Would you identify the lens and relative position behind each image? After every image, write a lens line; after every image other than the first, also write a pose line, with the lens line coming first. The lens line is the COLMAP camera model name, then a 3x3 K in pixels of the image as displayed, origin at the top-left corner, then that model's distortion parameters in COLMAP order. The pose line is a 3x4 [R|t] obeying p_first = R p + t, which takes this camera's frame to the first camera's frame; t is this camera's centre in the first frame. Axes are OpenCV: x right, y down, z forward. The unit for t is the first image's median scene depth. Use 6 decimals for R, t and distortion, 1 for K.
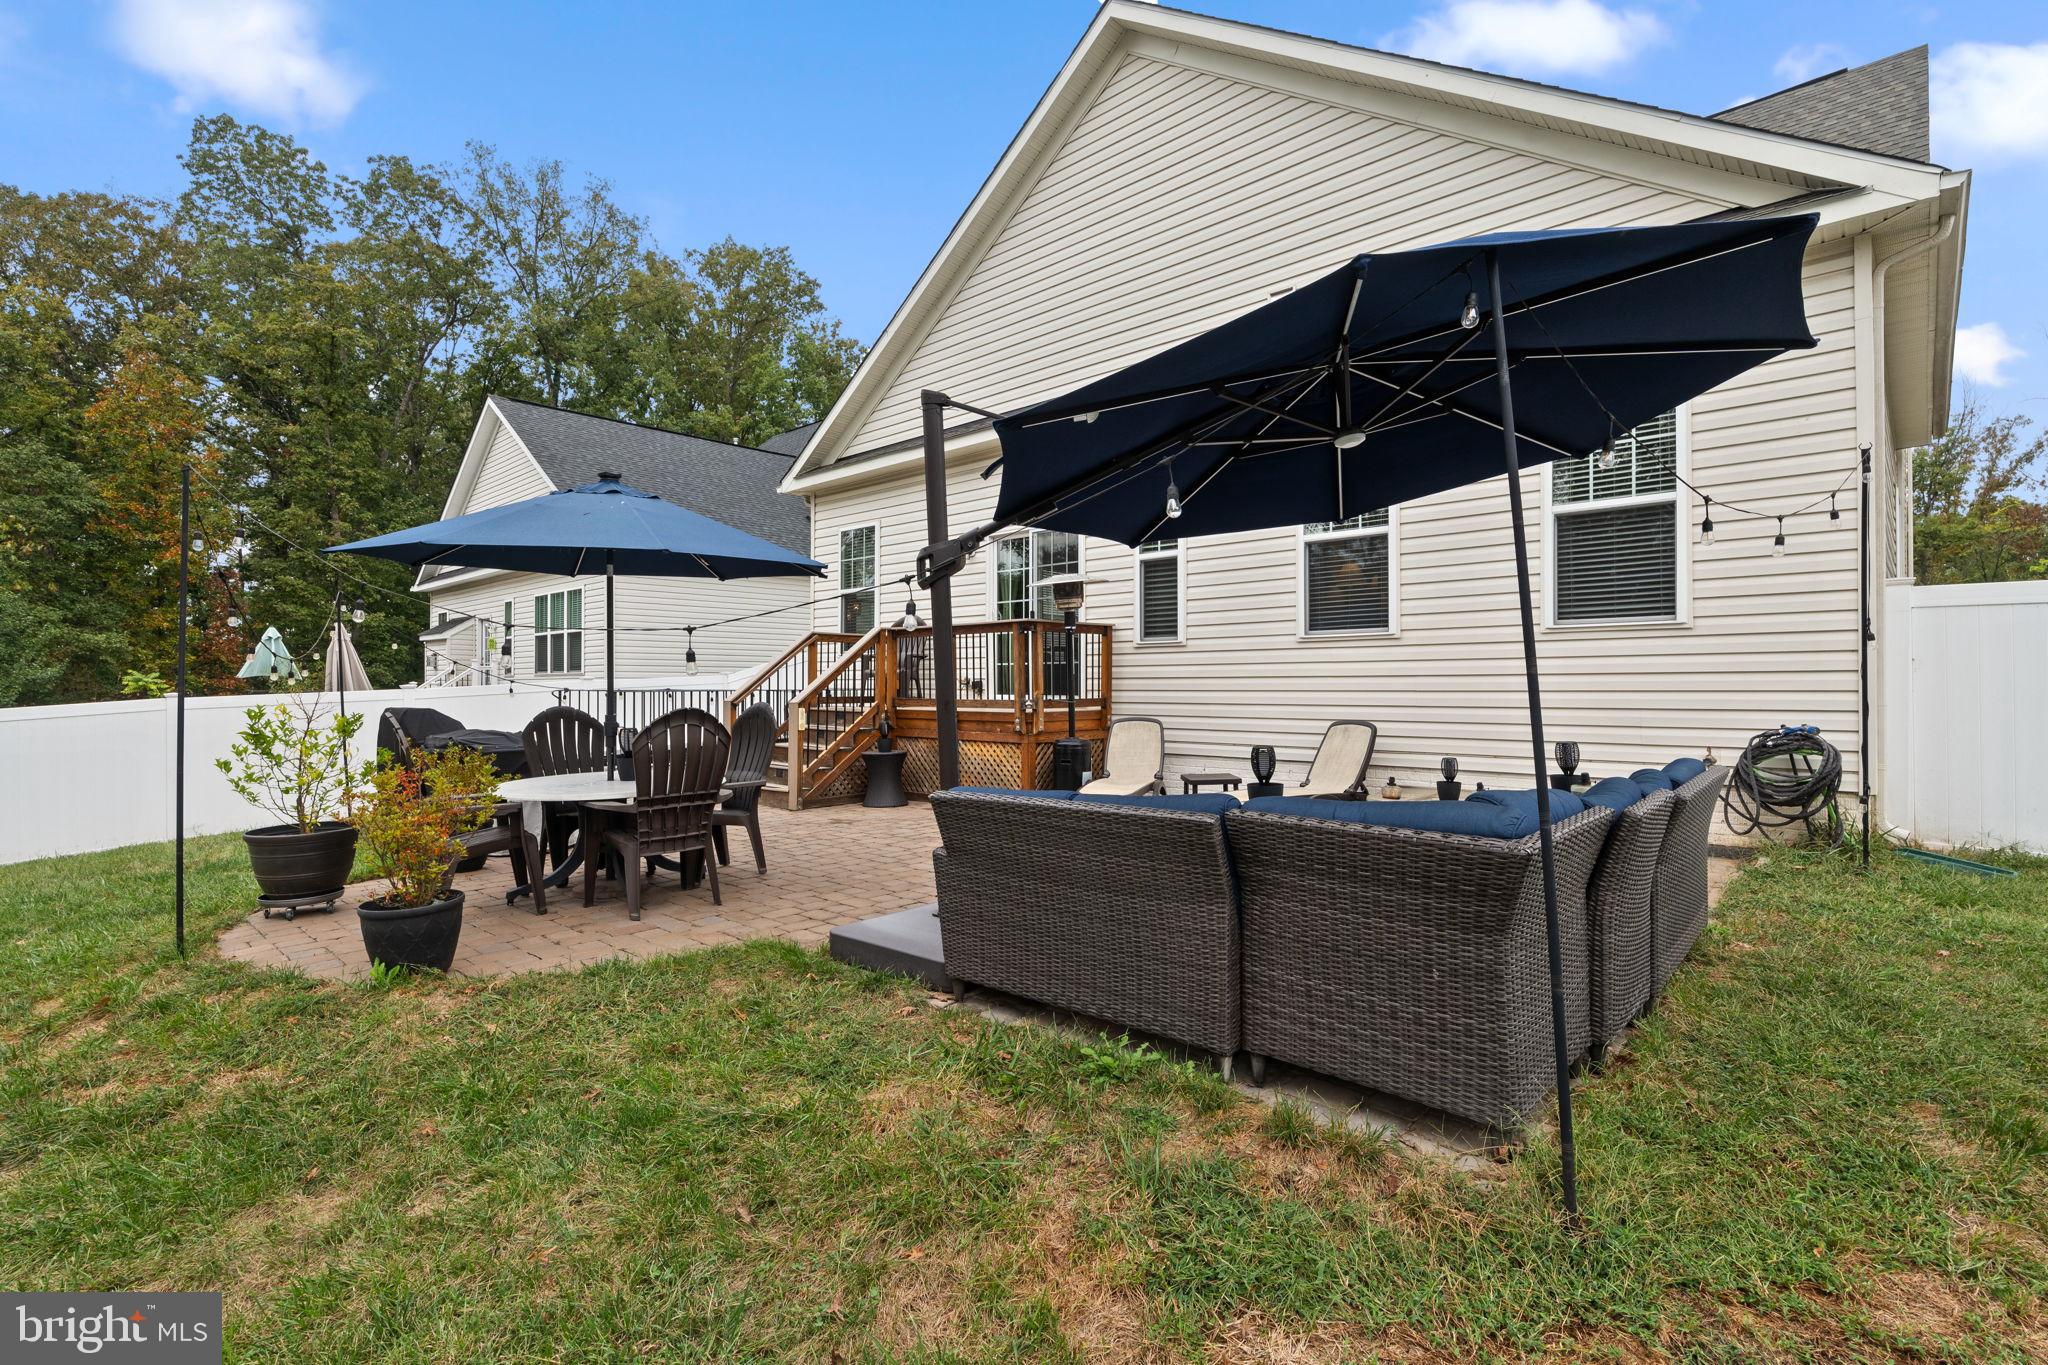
lens RADIAL K [[944.1, 0, 1031.3], [0, 944.1, 679.4], [0, 0, 1]] dist [0.001848, 0.000260]
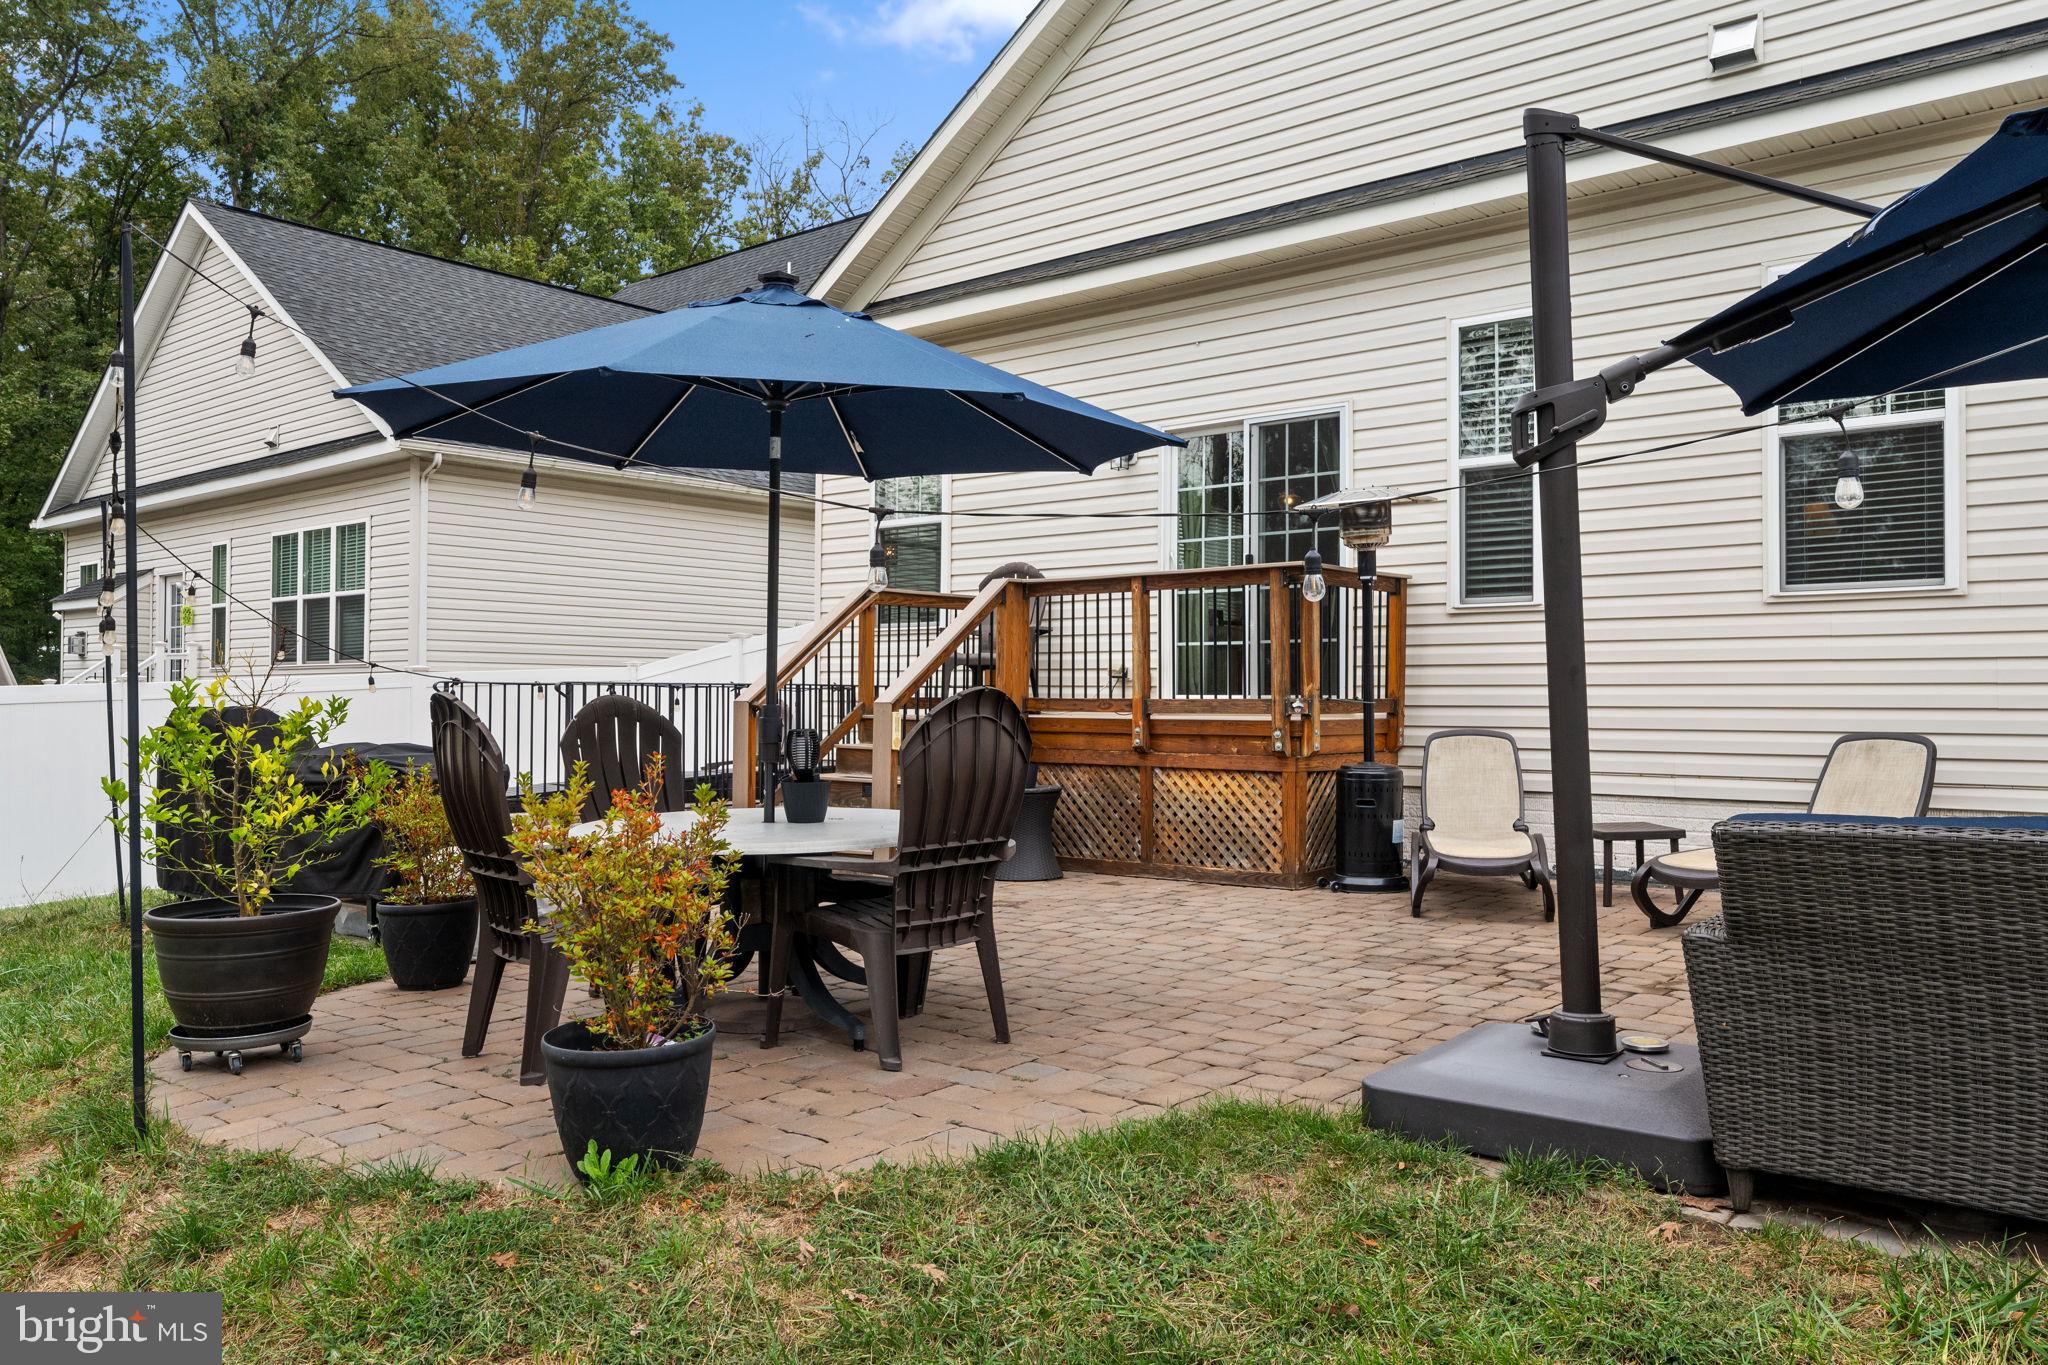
lens RADIAL K [[1499.1, 0, 1031.8], [0, 1499.1, 683.3], [0, 0, 1]] dist [0.002565, 0.003602]
pose [[0.998634, 0.006234, 0.051875, -0.164623], [-0.005932, 0.999965, -0.005982, 0.013877], [-0.051910, 0.005666, 0.998636, 0.048864]]
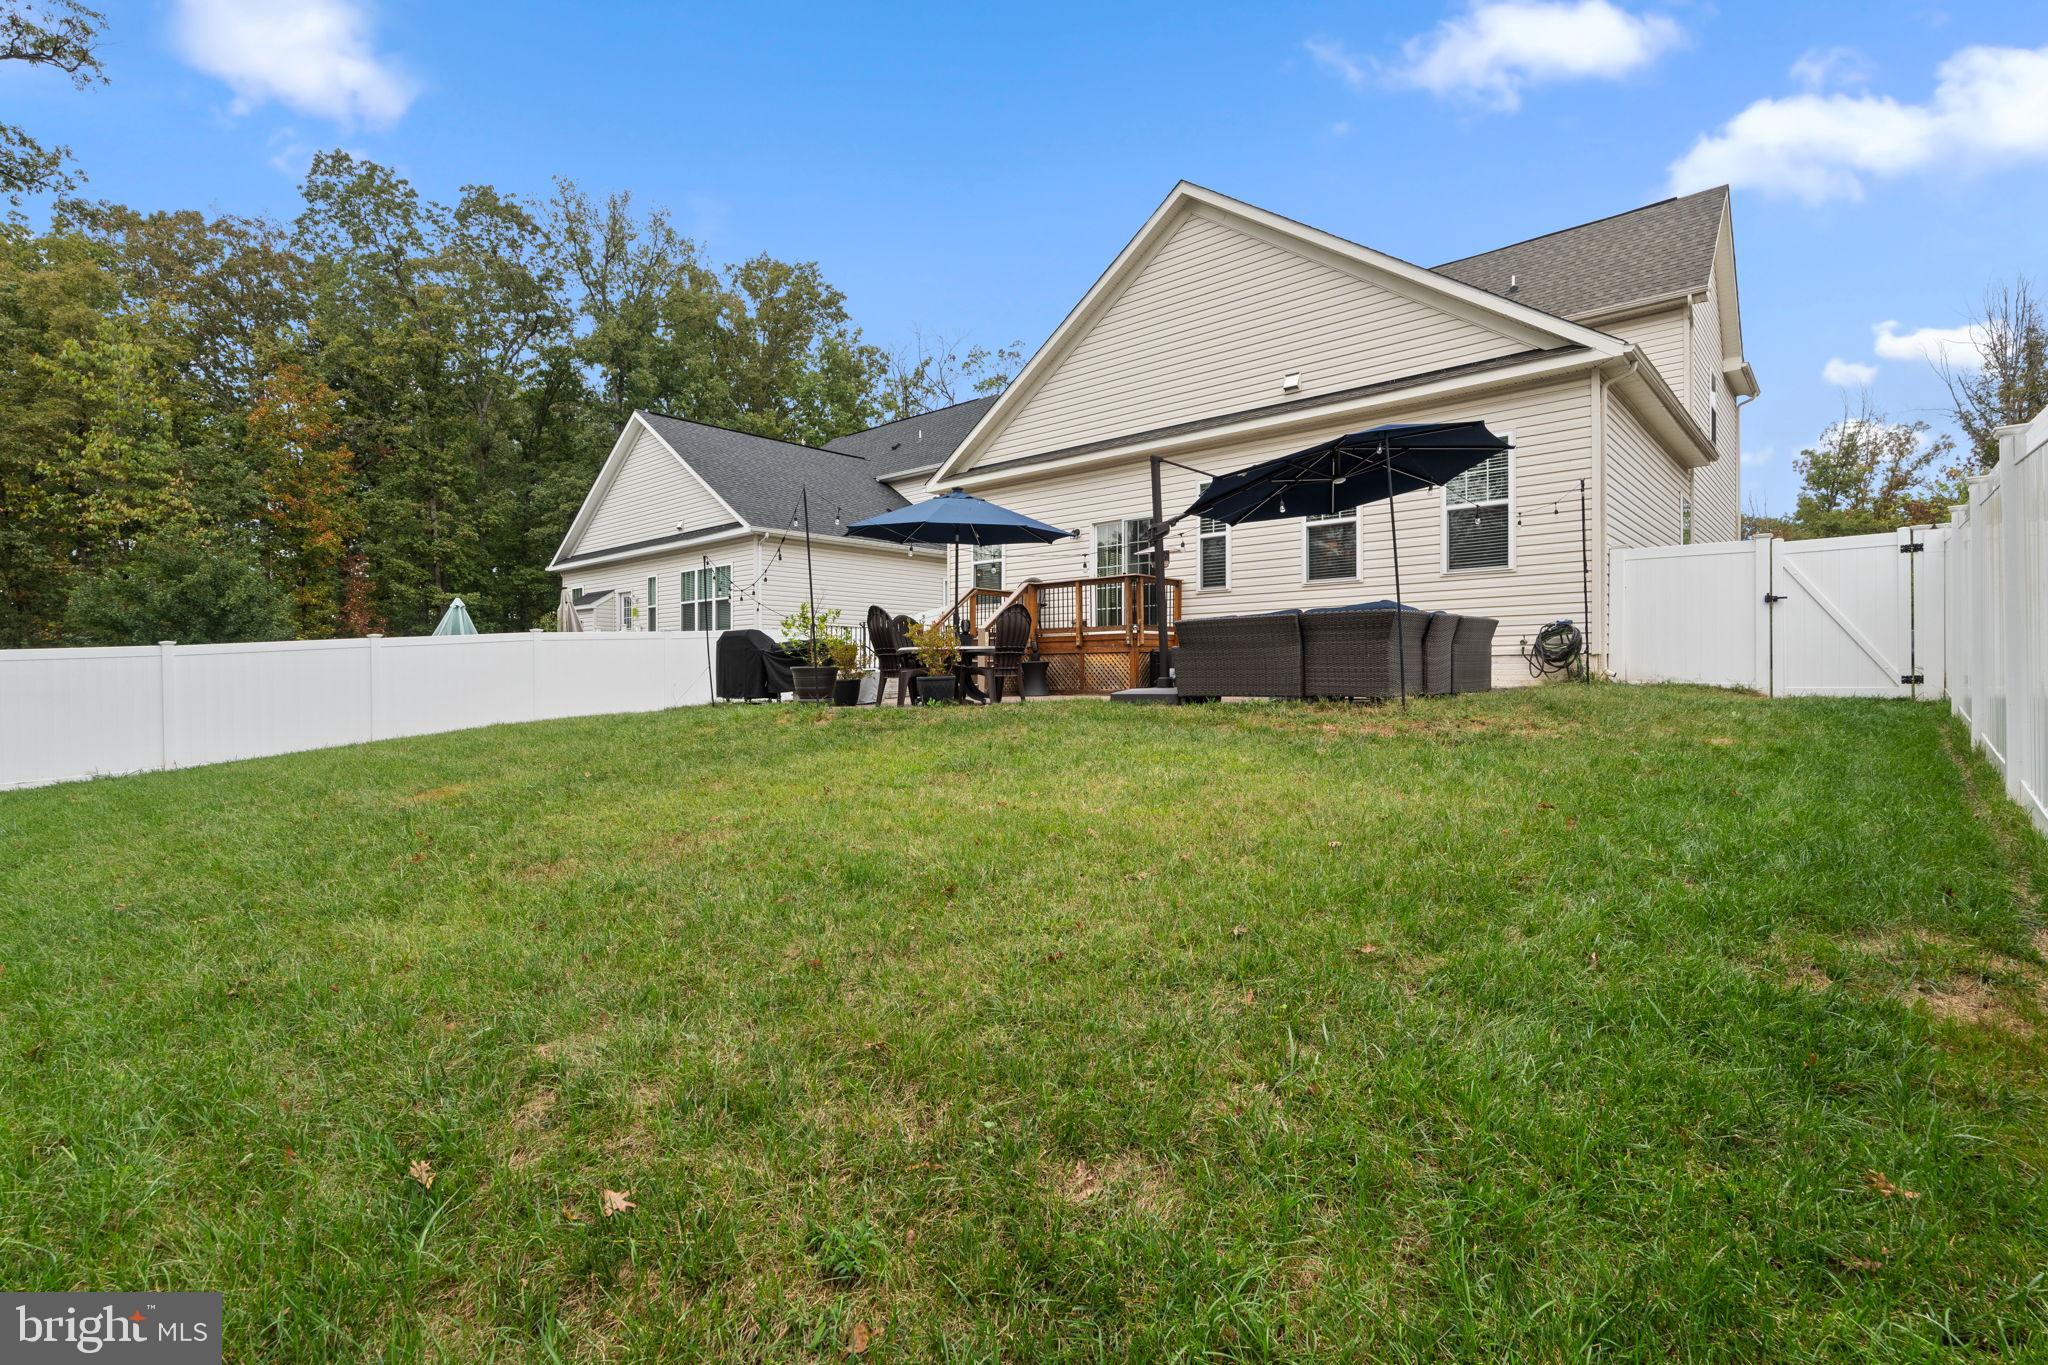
lens RADIAL K [[944.1, 0, 1031.3], [0, 944.1, 679.4], [0, 0, 1]] dist [0.001848, 0.000260]
pose [[0.999628, -0.001317, 0.027242, -0.167973], [0.001094, 0.999966, 0.008182, 0.076361], [-0.027252, -0.008149, 0.999595, -0.454828]]
